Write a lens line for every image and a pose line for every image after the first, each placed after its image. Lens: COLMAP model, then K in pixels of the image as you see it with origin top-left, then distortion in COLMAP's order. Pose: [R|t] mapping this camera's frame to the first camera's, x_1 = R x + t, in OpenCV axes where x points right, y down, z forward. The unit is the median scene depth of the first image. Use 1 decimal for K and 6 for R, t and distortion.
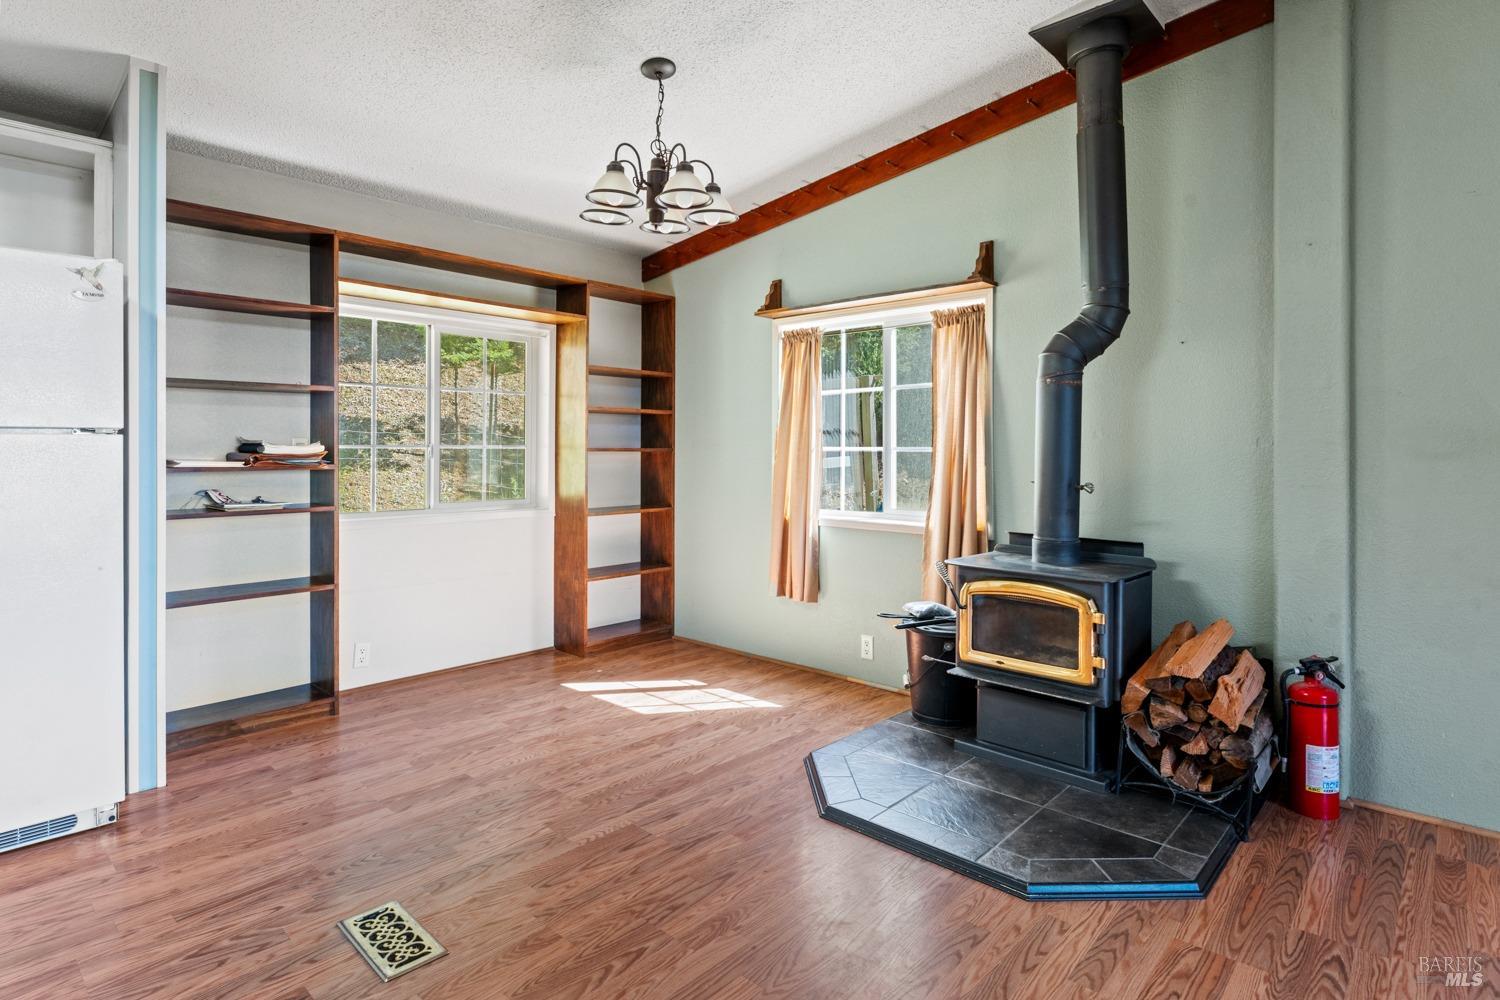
lens RADIAL K [[790.6, 0, 745.5], [0, 790.6, 451.7], [0, 0, 1]] dist [-0.019764, -0.000321]
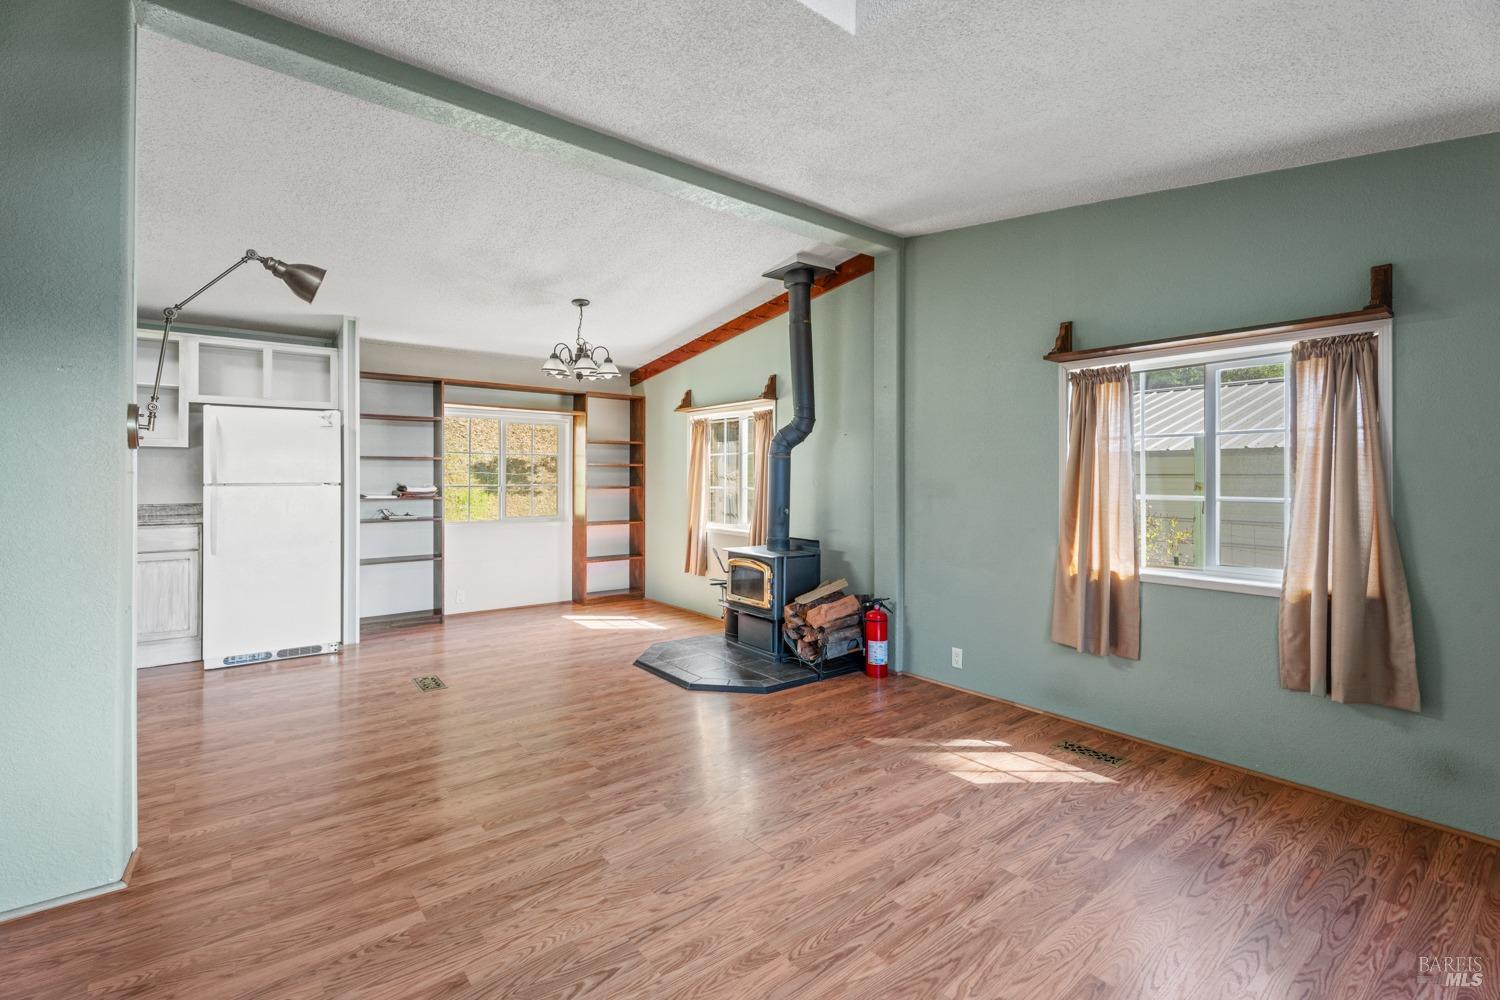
lens RADIAL K [[666.5, 0, 753.5], [0, 666.5, 477.8], [0, 0, 1]] dist [-0.031628, -0.000144]
pose [[0.990187, -0.000115, -0.139752, 0.470292], [-0.000112, 0.999999, -0.001621, -0.028211], [0.139752, 0.001620, 0.990185, -0.519903]]
